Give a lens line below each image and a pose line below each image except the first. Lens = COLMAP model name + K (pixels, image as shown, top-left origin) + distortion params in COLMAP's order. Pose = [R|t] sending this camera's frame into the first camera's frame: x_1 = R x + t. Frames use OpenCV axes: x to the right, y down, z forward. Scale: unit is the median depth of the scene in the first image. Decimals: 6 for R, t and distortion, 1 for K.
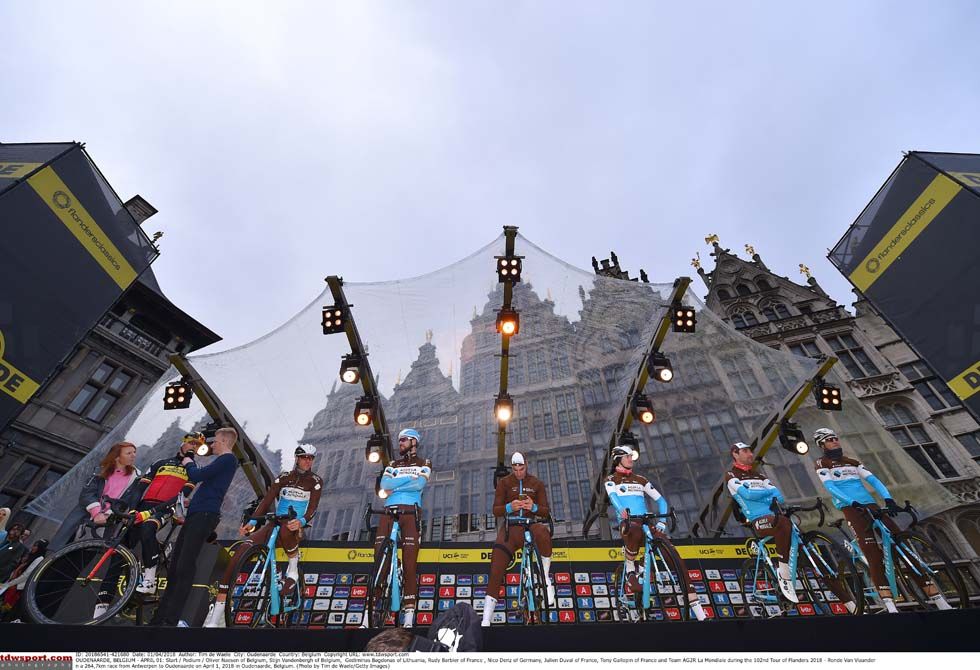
lens RADIAL K [[393.1, 0, 491.2], [0, 393.1, 329.3], [0, 0, 1]] dist [-0.015803, -0.000015]
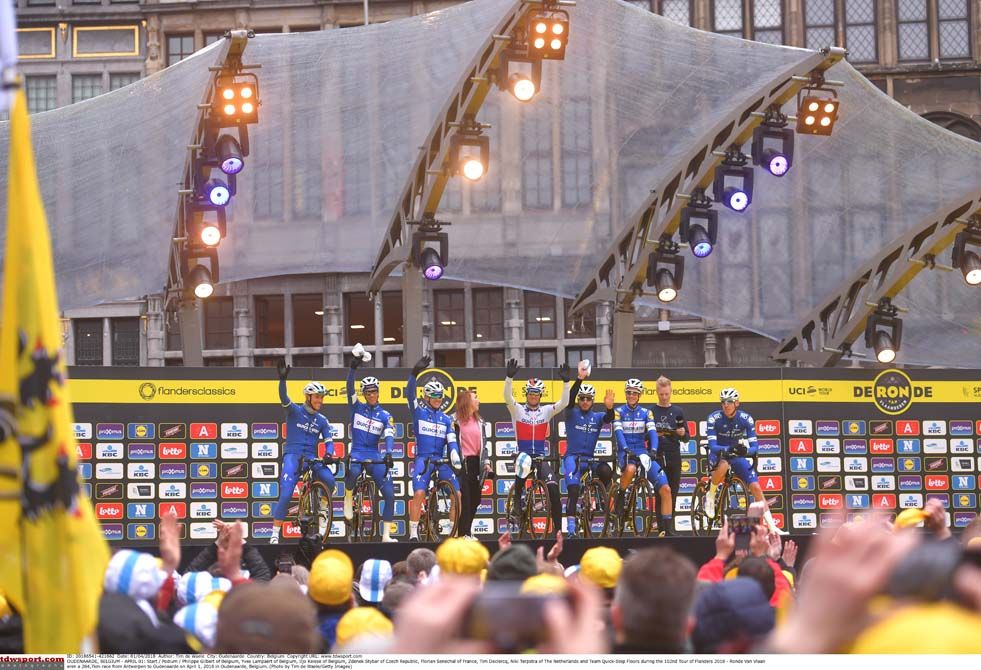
lens RADIAL K [[2390.8, 0, 490.5], [0, 2390.8, 335.0], [0, 0, 1]] dist [0.060280, 0.301664]
pose [[0.976196, 0.017698, 0.216166, -0.224469], [-0.142165, 0.804914, 0.576109, -0.515639], [-0.163799, -0.593127, 0.788270, -0.575269]]
